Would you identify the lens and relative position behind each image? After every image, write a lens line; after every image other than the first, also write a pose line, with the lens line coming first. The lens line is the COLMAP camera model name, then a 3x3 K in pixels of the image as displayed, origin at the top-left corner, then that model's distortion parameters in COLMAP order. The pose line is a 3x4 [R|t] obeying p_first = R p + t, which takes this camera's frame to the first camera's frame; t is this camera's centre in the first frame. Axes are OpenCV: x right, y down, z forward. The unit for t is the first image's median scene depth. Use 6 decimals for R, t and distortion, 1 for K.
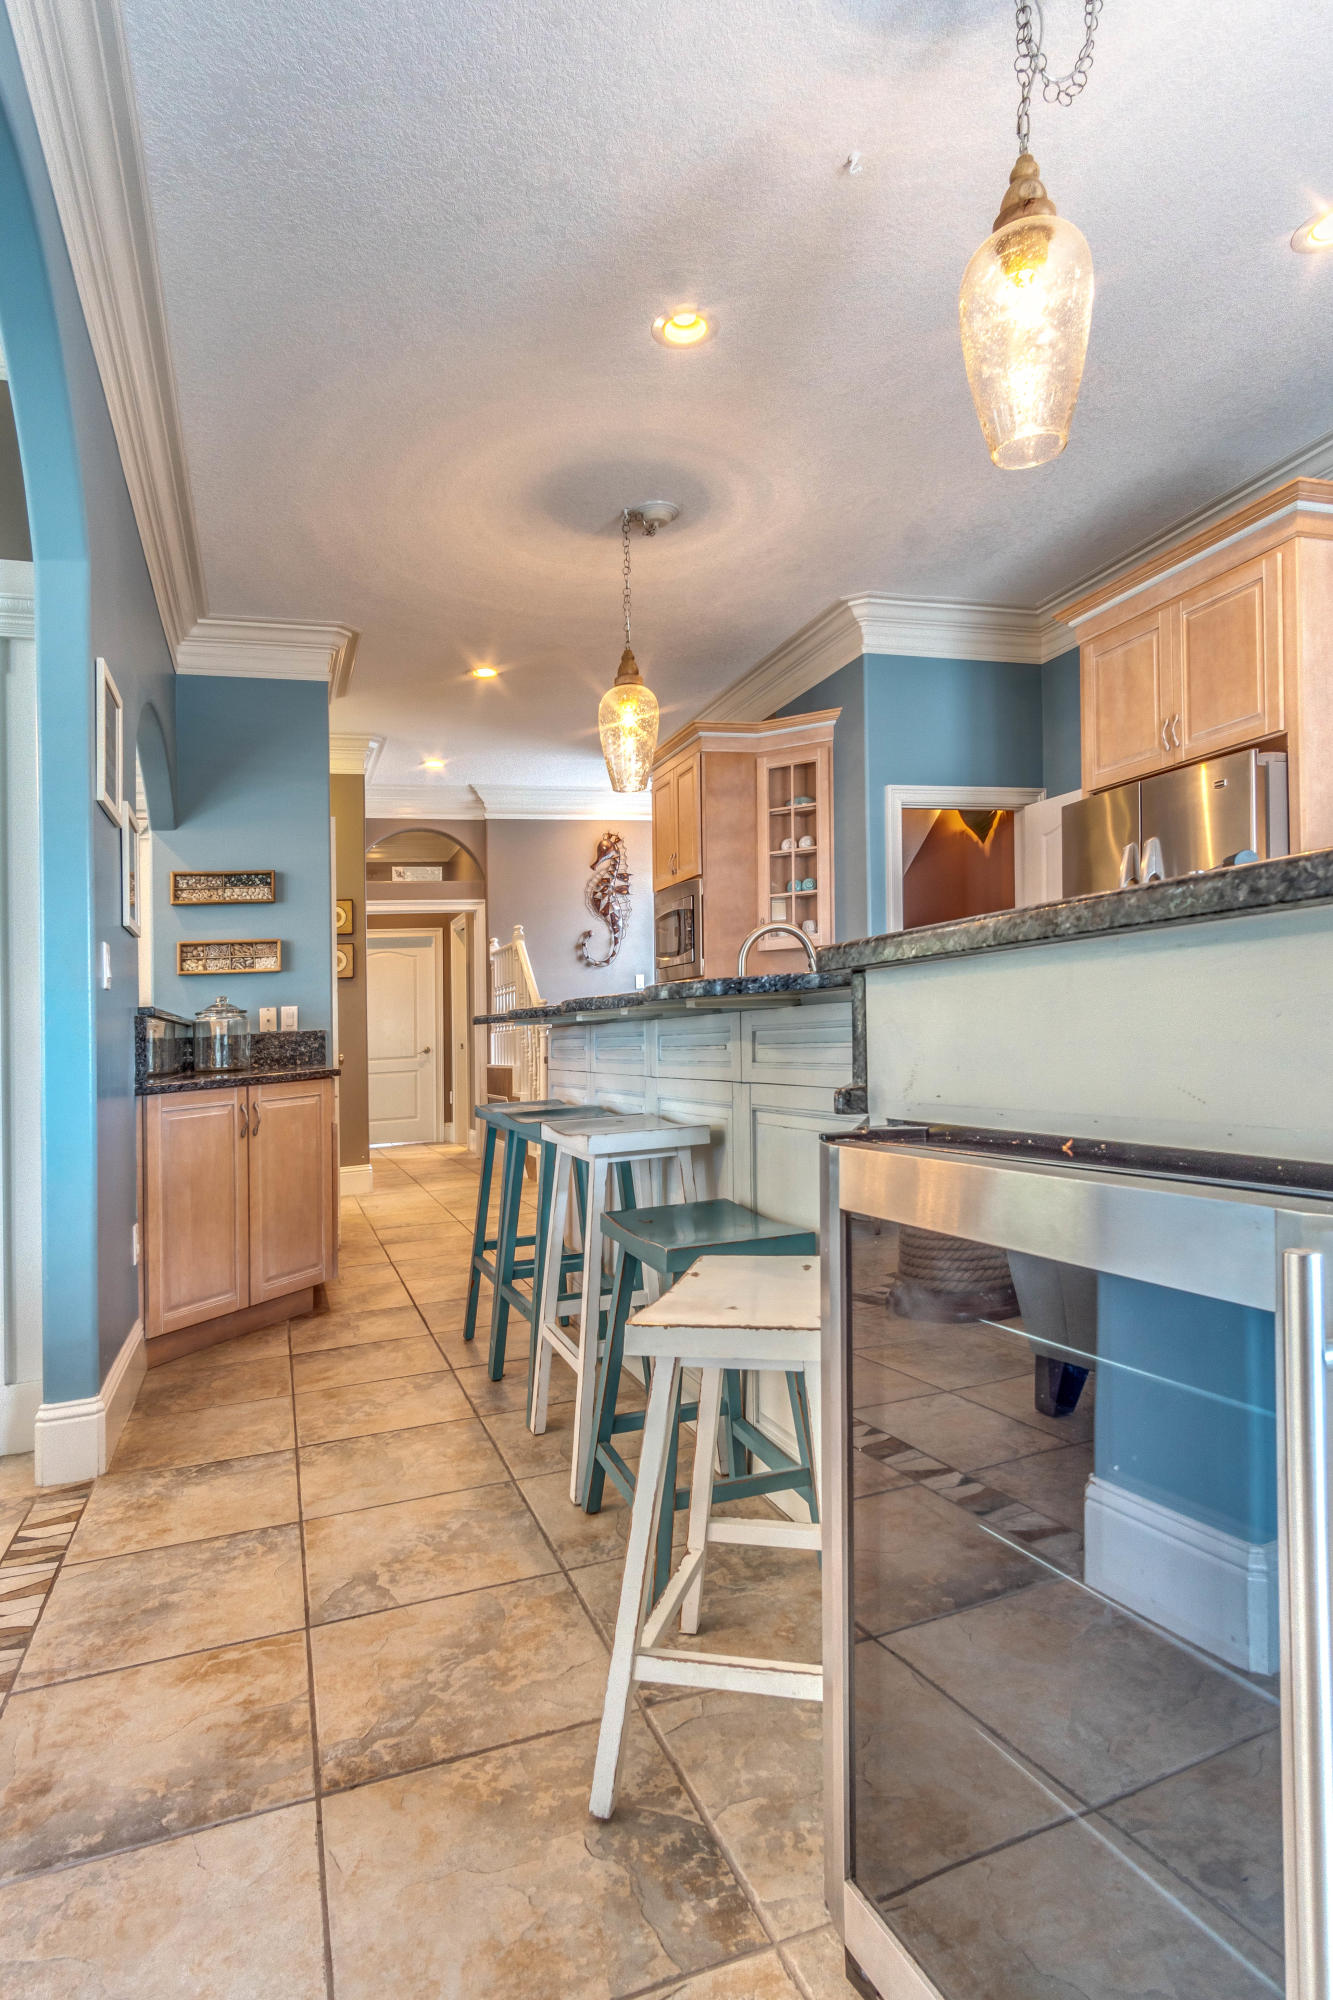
lens RADIAL K [[1123.6, 0, 639.7], [0, 1123.6, 997.4], [0, 0, 1]] dist [0.004510, 0.005450]
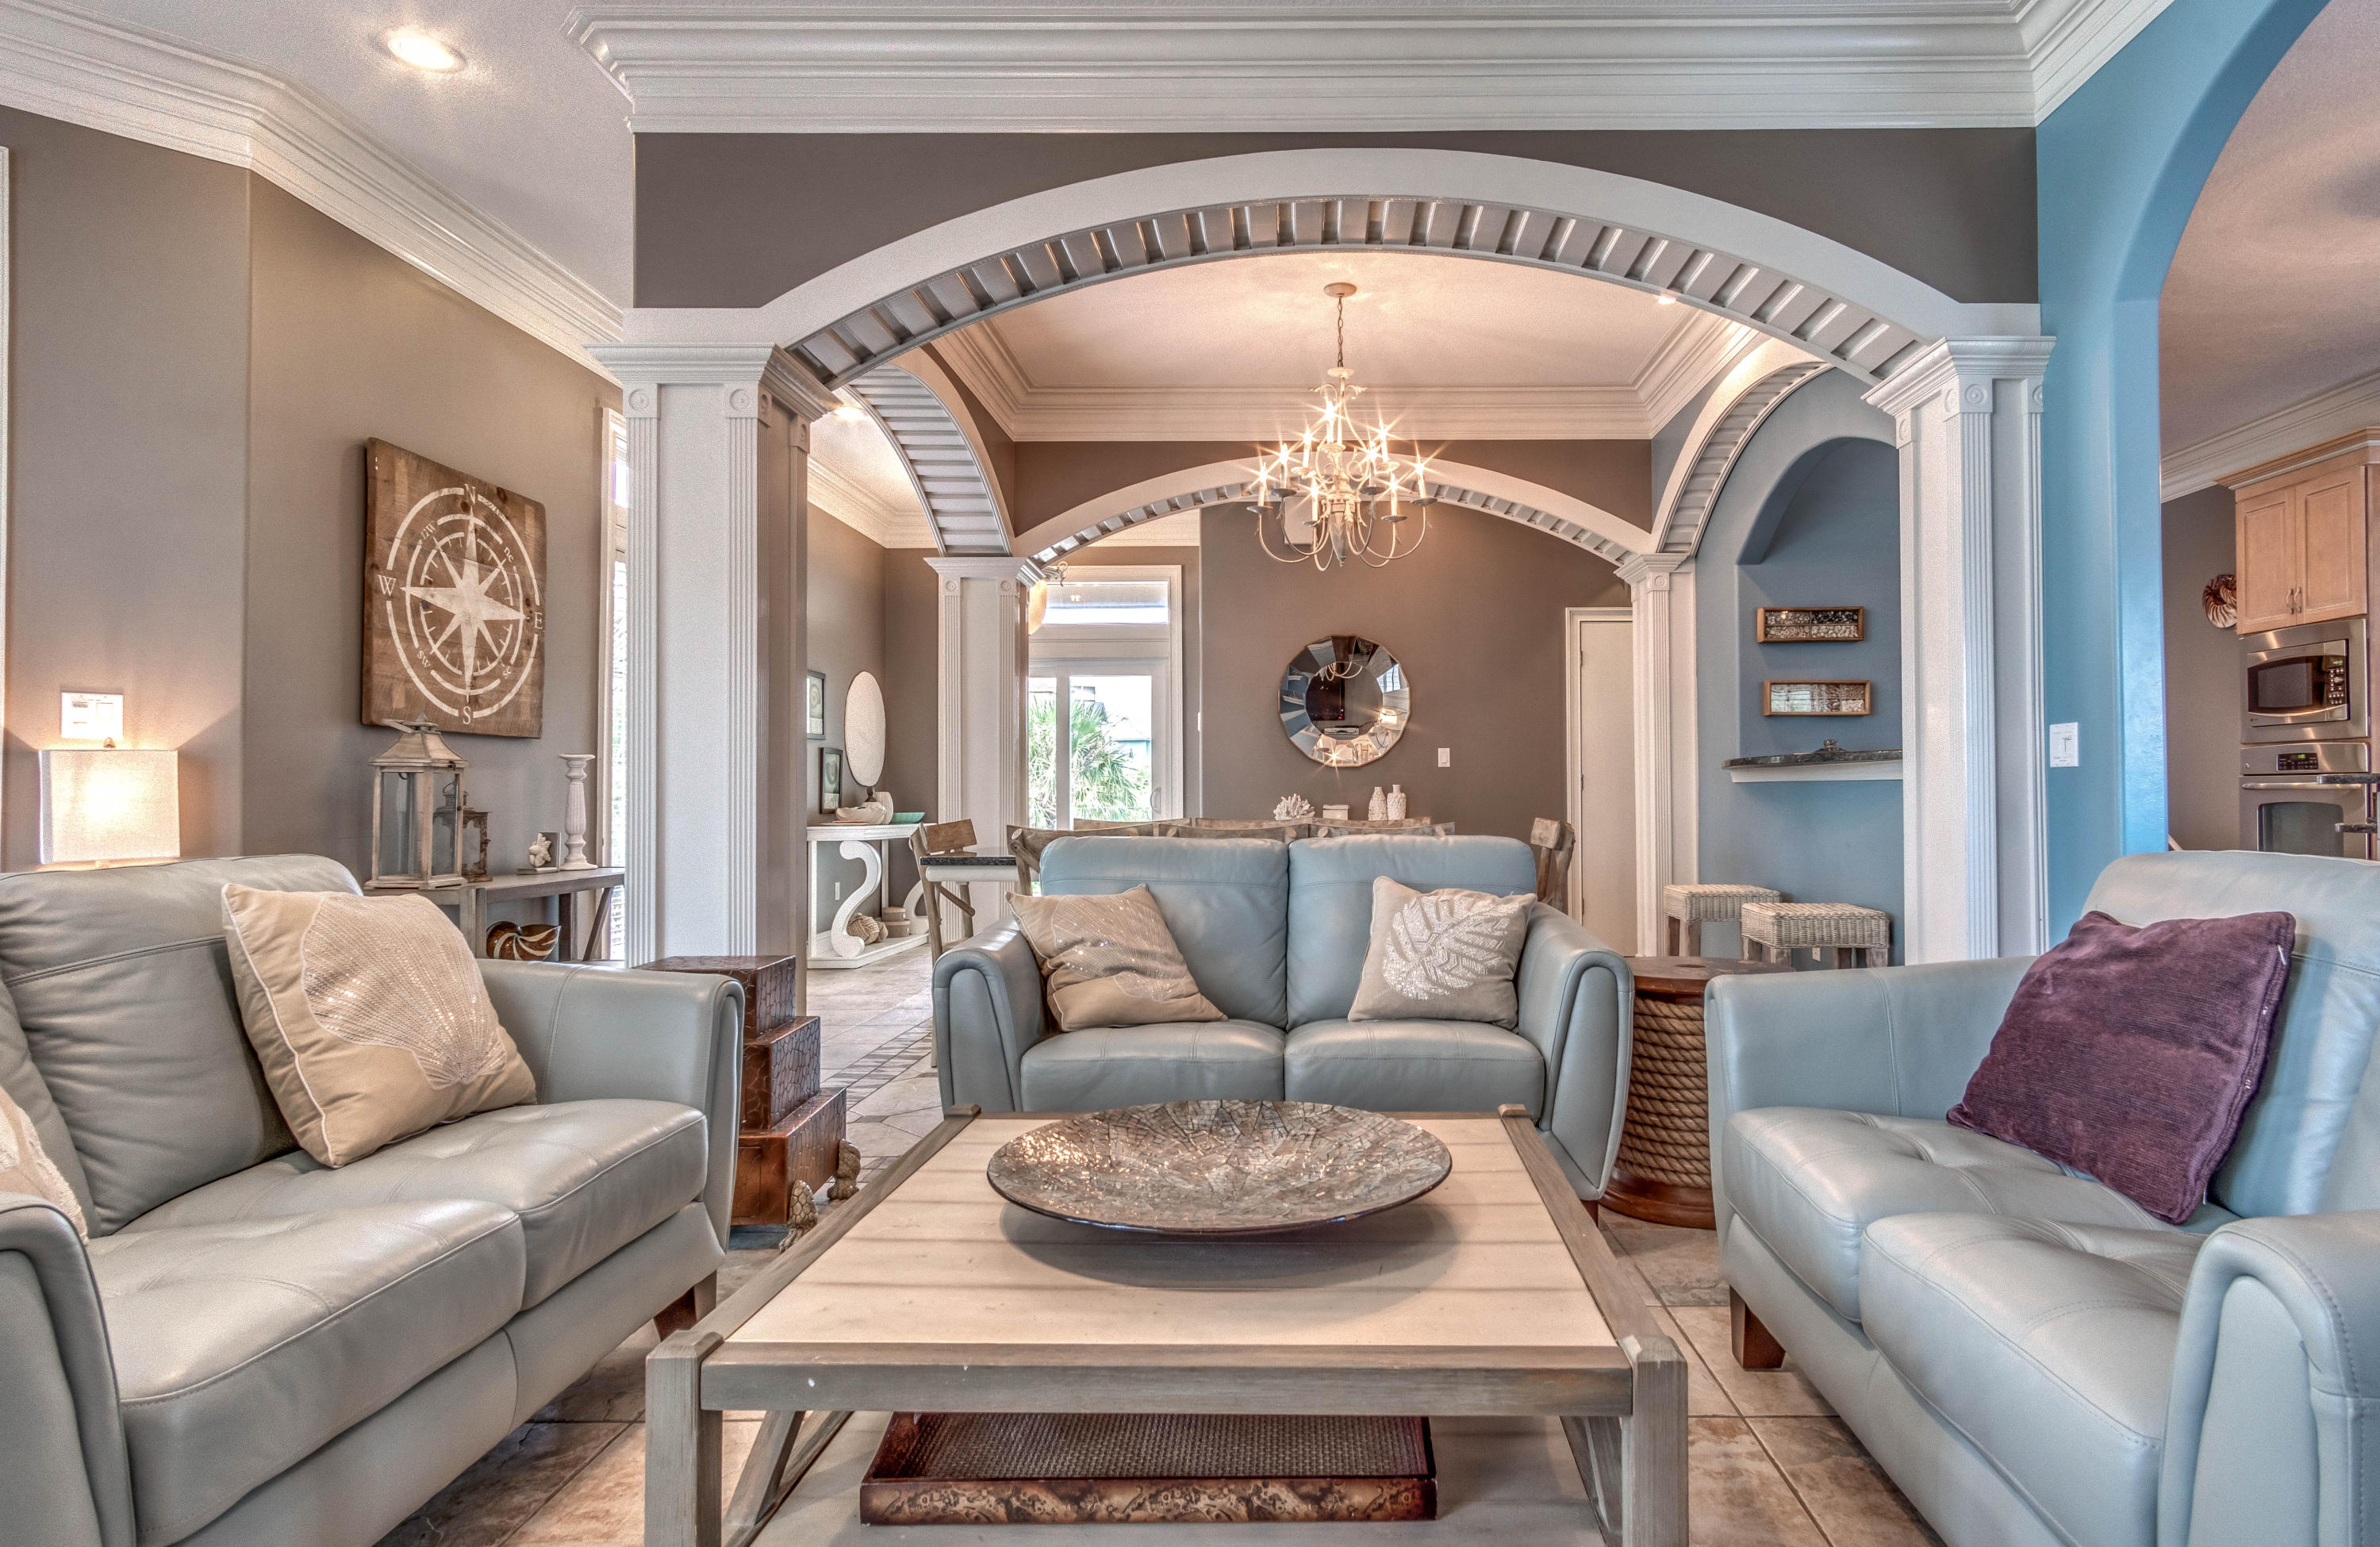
lens RADIAL K [[1280.8, 0, 1293.1], [0, 1280.8, 778.4], [0, 0, 1]] dist [-0.001752, -0.000038]
pose [[0.949530, 0.047522, -0.310054, -0.633440], [-0.040829, 0.998772, 0.028047, 0.029335], [0.311007, -0.013972, 0.950305, -0.246895]]
